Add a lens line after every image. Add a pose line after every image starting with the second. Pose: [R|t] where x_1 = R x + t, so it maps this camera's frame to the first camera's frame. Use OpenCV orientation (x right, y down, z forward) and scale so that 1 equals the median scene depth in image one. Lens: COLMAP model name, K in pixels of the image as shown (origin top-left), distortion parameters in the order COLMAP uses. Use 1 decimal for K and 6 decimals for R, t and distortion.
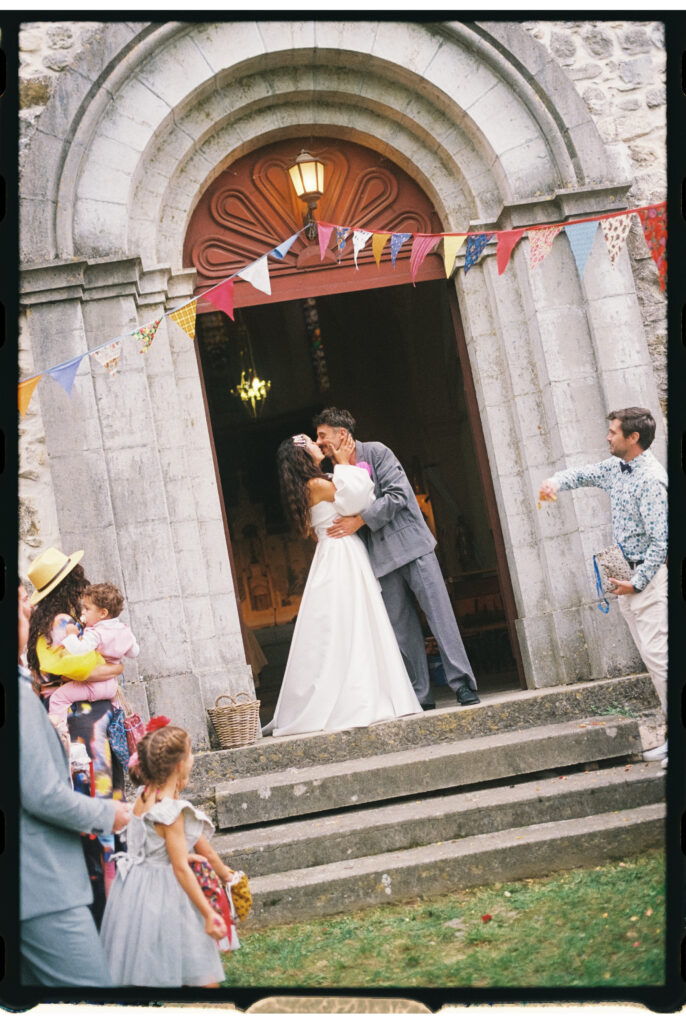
lens RADIAL K [[1323.9, 0, 320.5], [0, 1323.9, 517.5], [0, 0, 1]] dist [-0.012126, 0.000024]
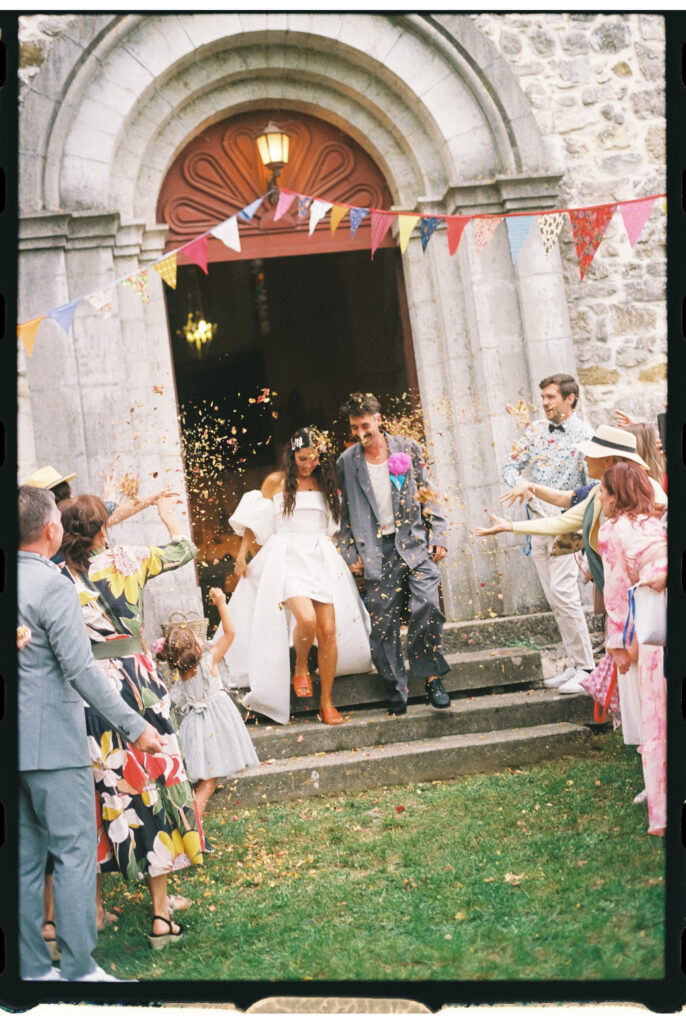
lens RADIAL K [[1501.0, 0, 343.0], [0, 1501.0, 512.0], [0, 0, 1]] dist [-0.011605, 0.028289]
pose [[0.995298, 0.051748, 0.081878, -0.039659], [-0.054348, 0.998076, 0.029853, 0.004242], [-0.080176, -0.034162, 0.996195, -0.260194]]
